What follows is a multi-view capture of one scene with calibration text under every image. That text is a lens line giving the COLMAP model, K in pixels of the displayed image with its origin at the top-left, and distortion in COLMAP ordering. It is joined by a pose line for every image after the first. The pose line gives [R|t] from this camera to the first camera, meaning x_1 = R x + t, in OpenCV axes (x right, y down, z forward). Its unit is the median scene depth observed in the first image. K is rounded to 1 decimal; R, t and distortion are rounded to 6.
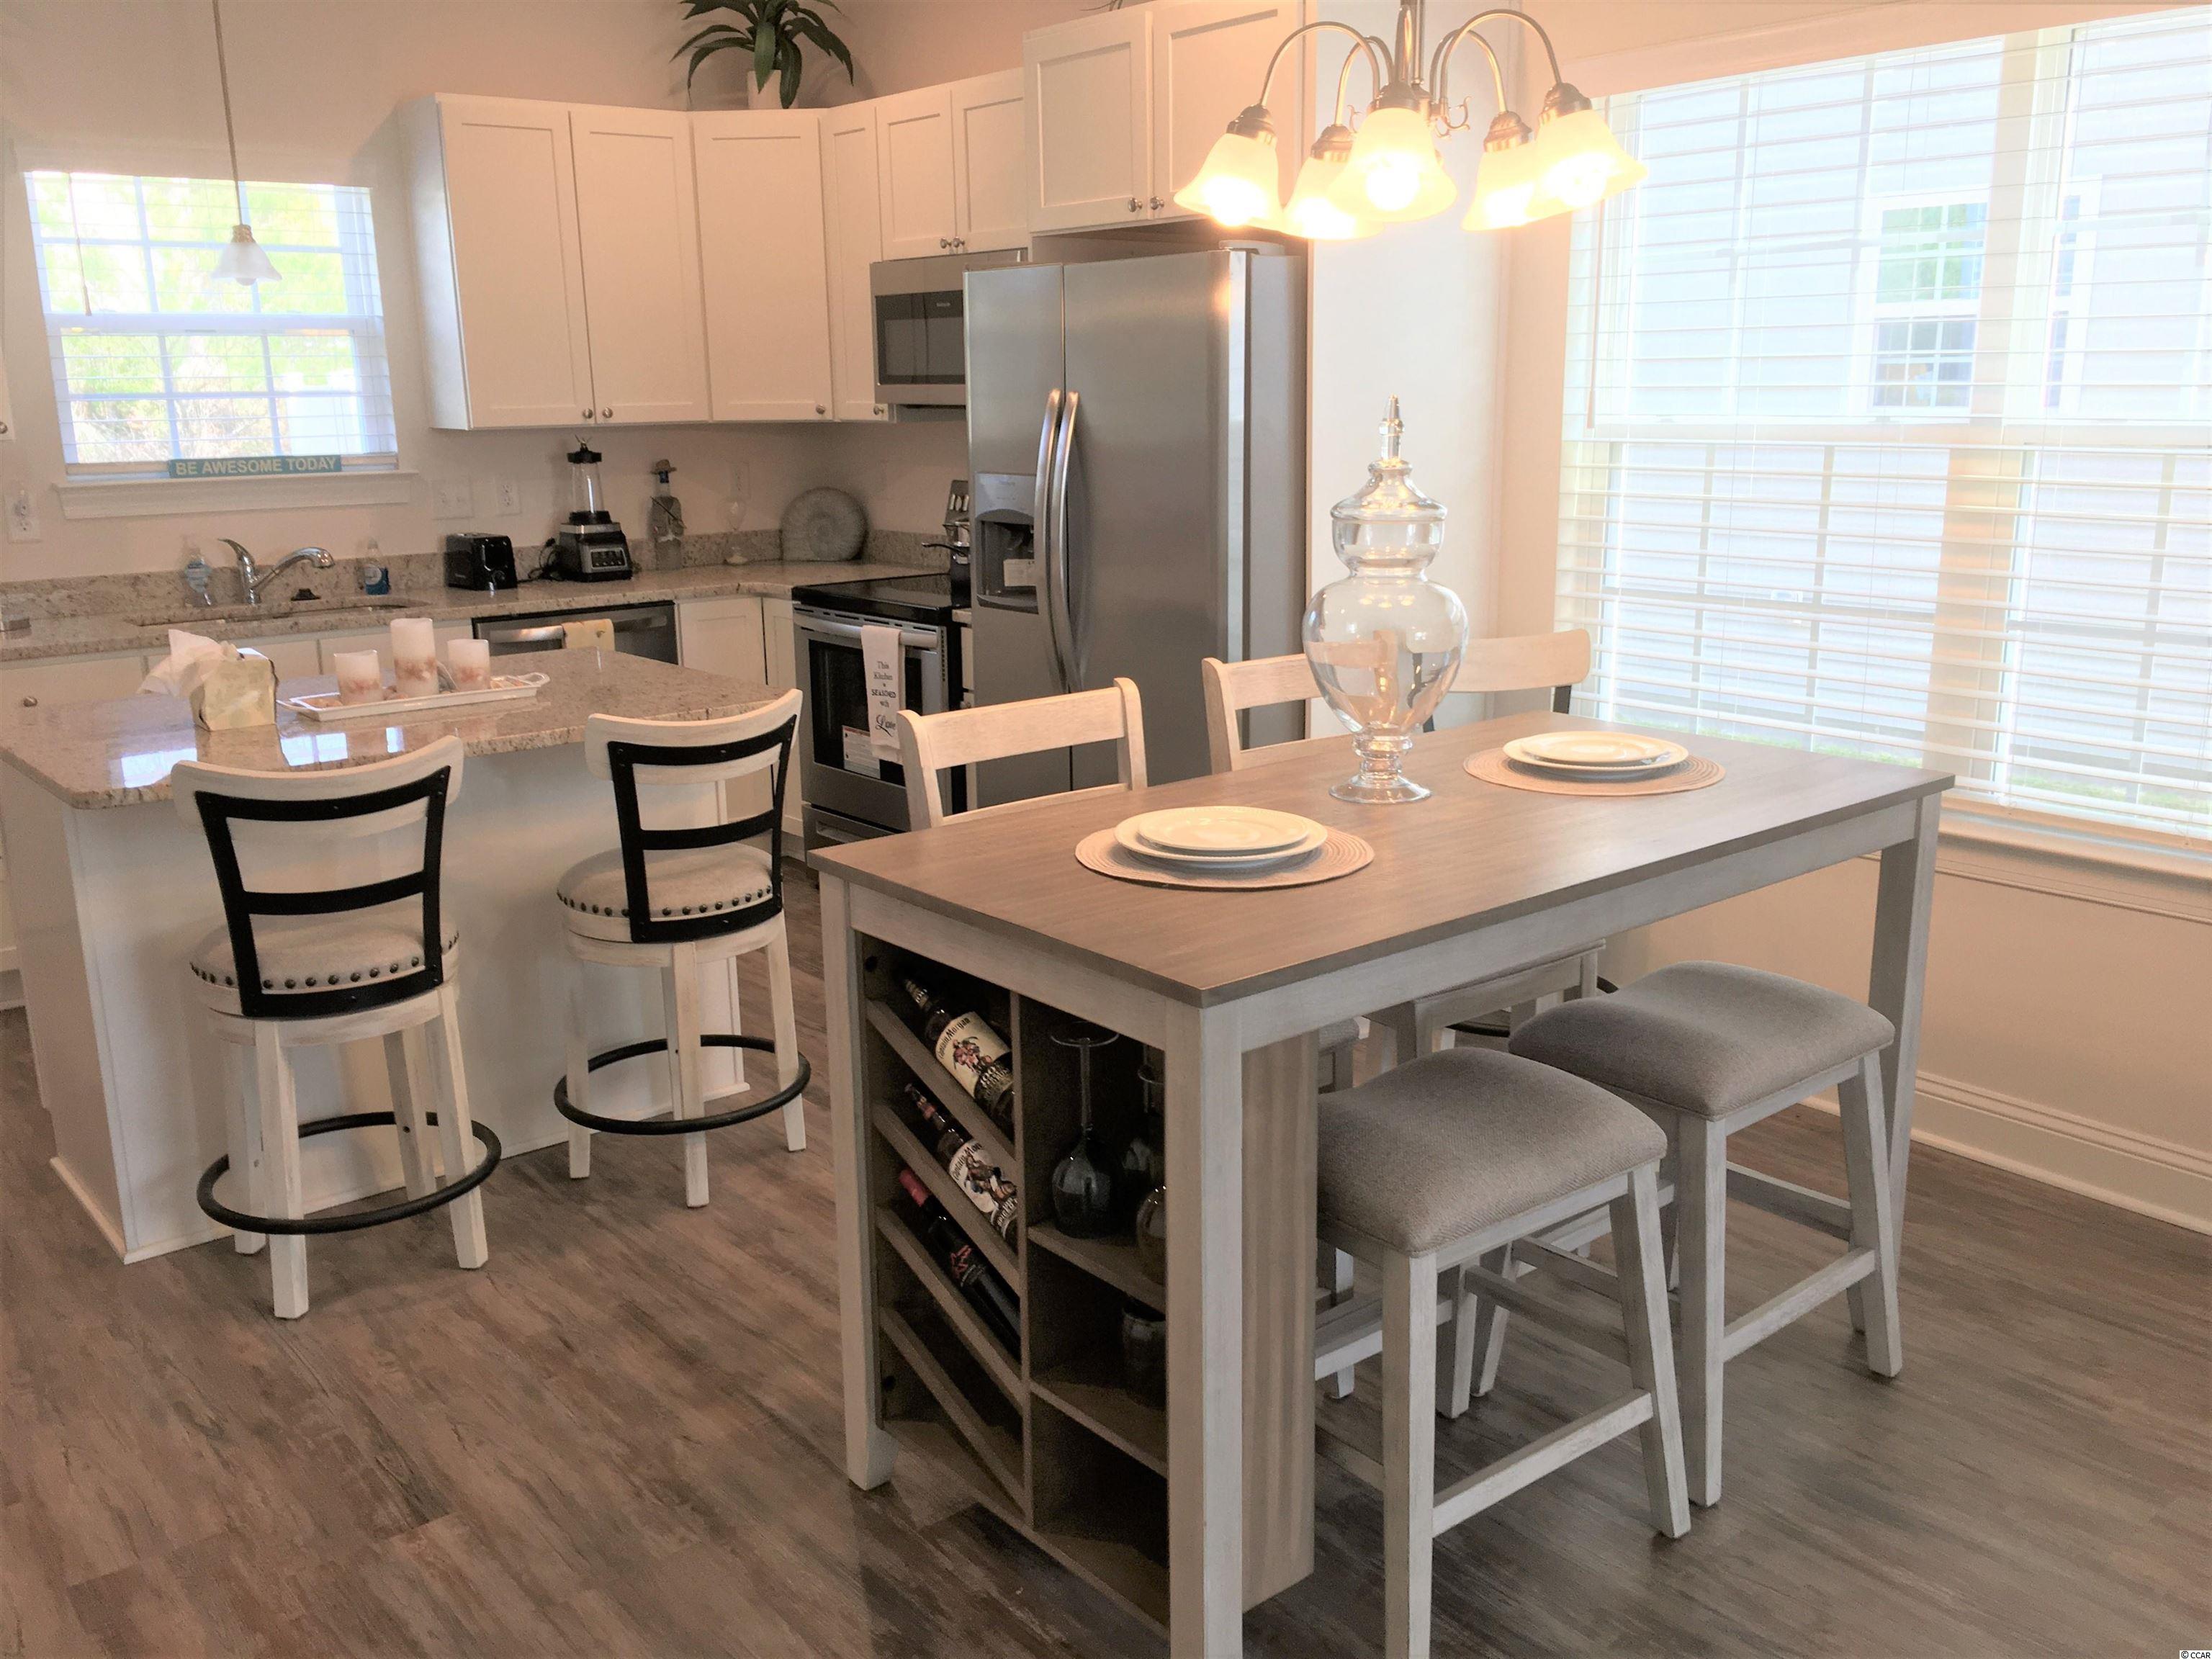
lens RADIAL K [[1886.0, 0, 1122.7], [0, 1886.0, 822.1], [0, 0, 1]] dist [0.061116, -0.077623]
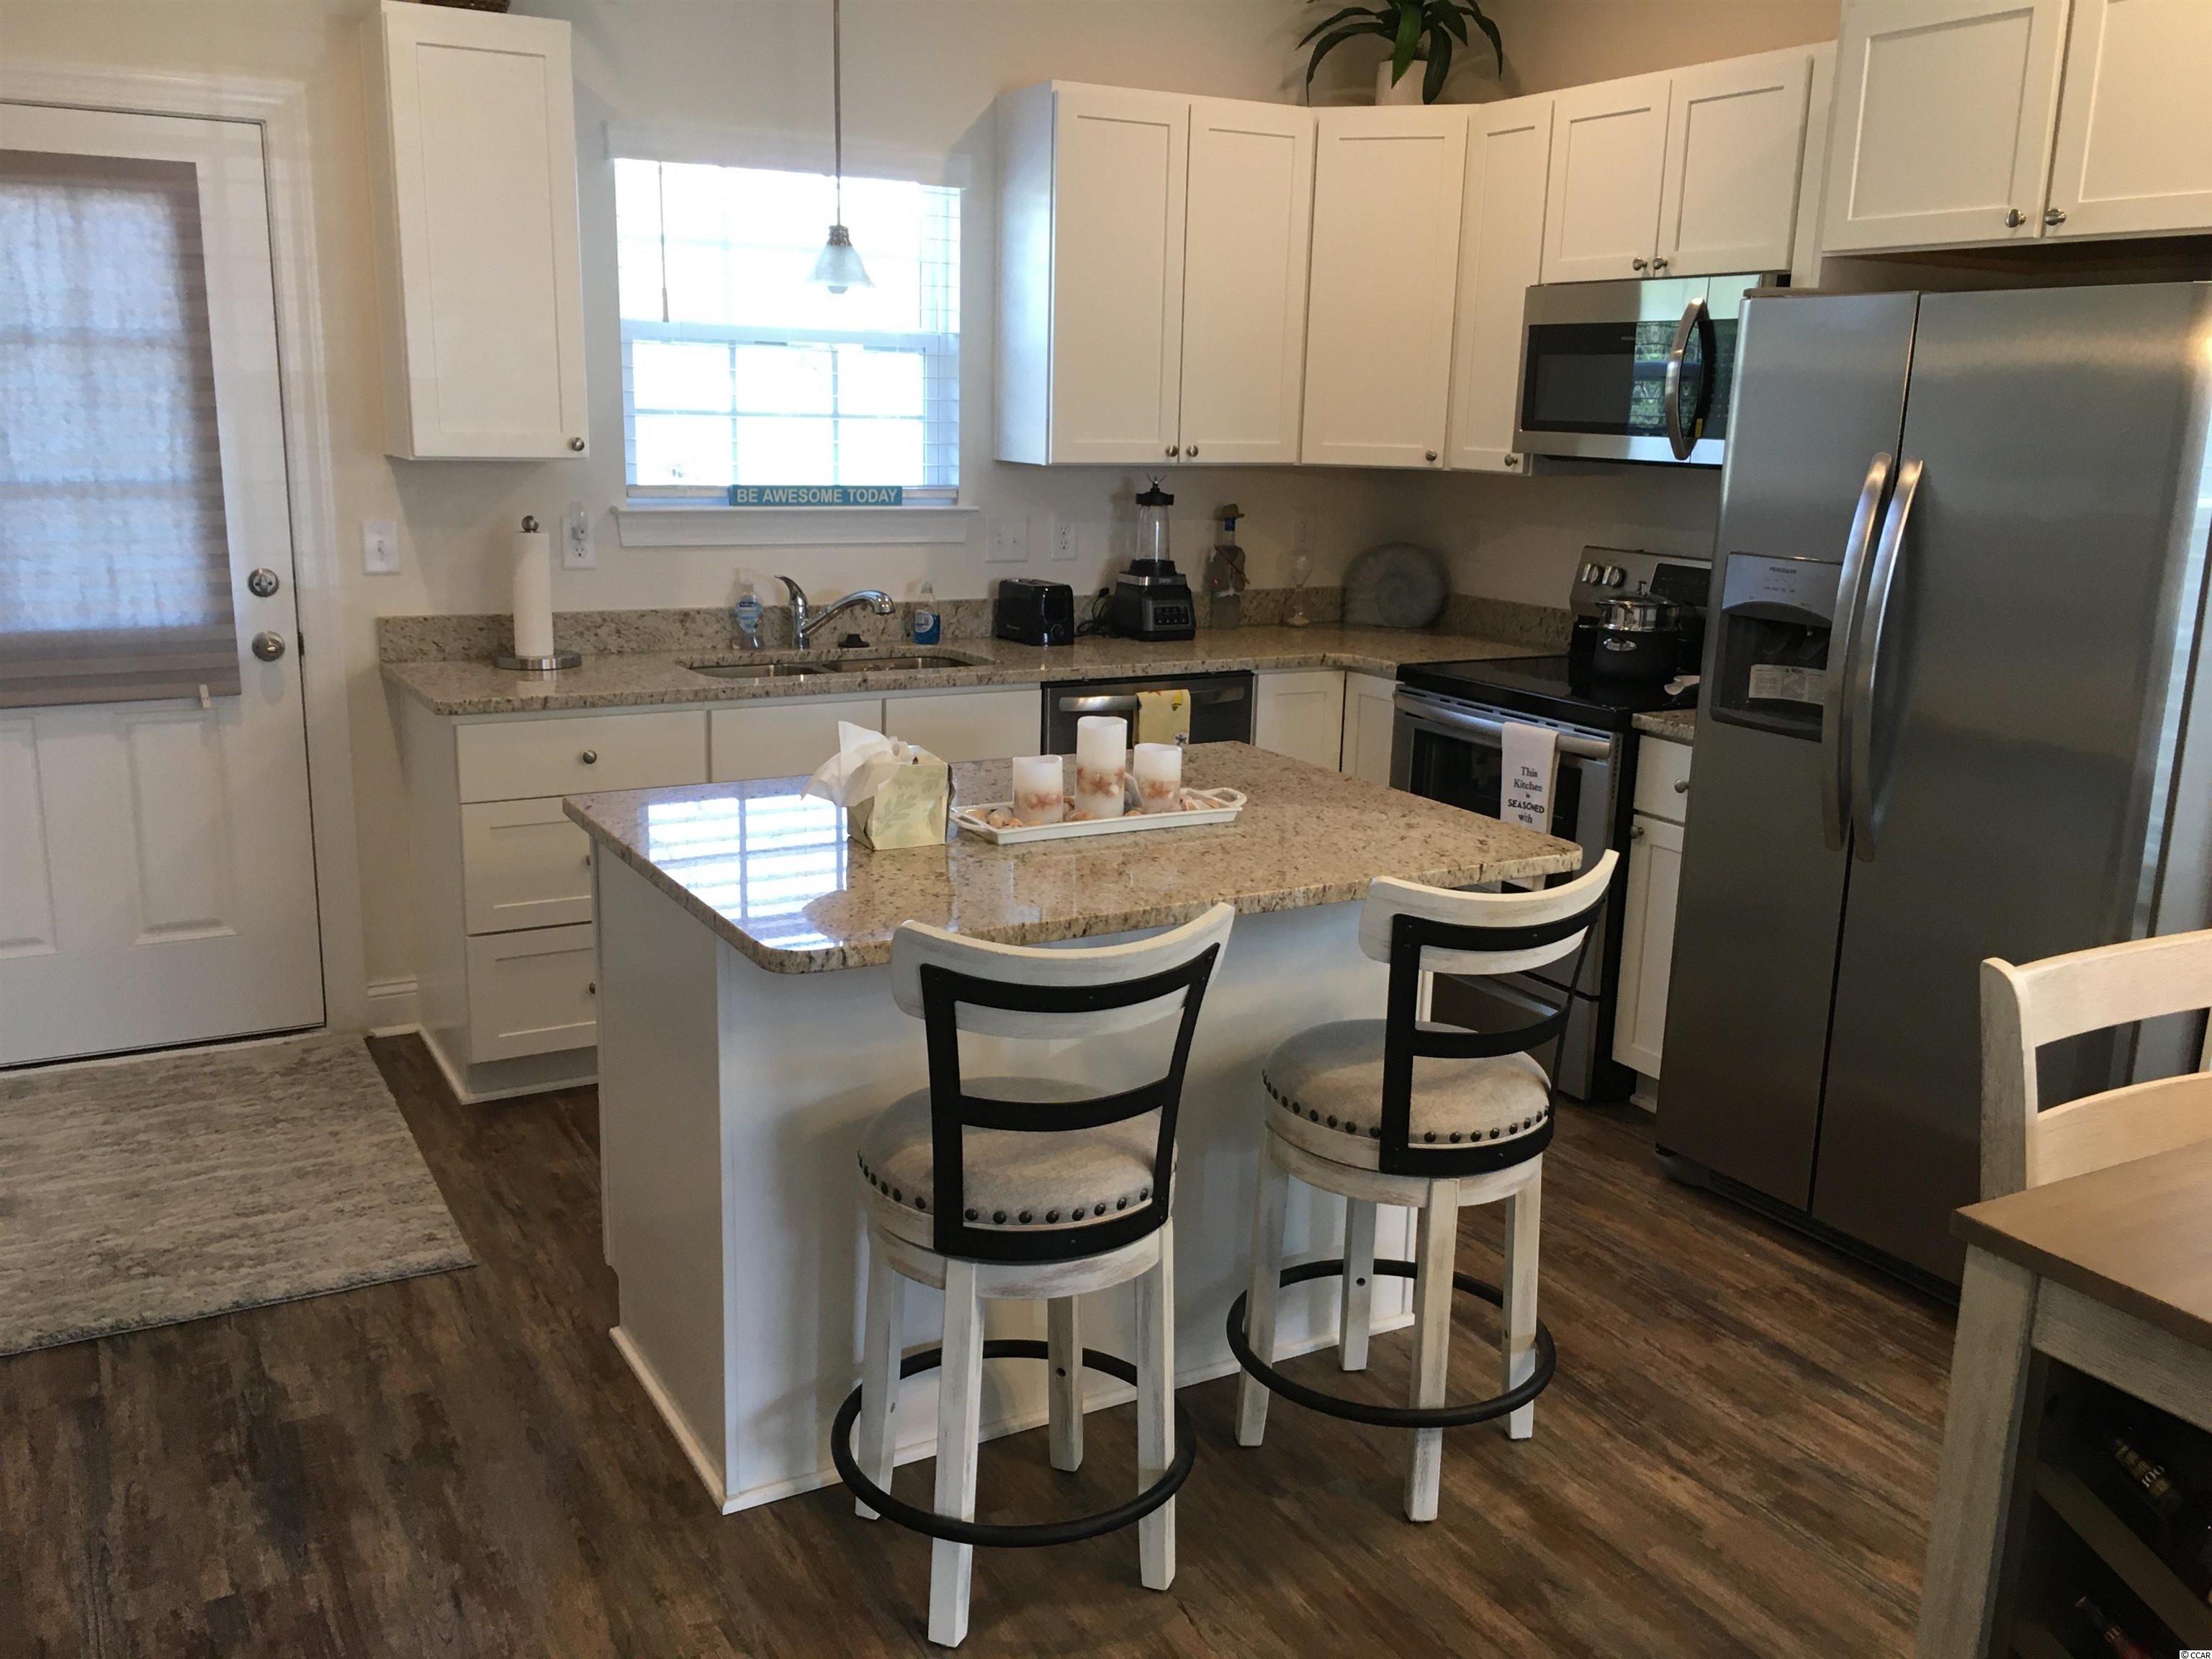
lens RADIAL K [[1886.0, 0, 1110.3], [0, 1886.0, 814.4], [0, 0, 1]] dist [0.061116, -0.077623]
pose [[0.983187, 0.077145, -0.165506, -0.170905], [-0.079786, 0.996768, -0.009360, -0.042933], [0.164249, 0.022408, 0.986164, 0.159771]]
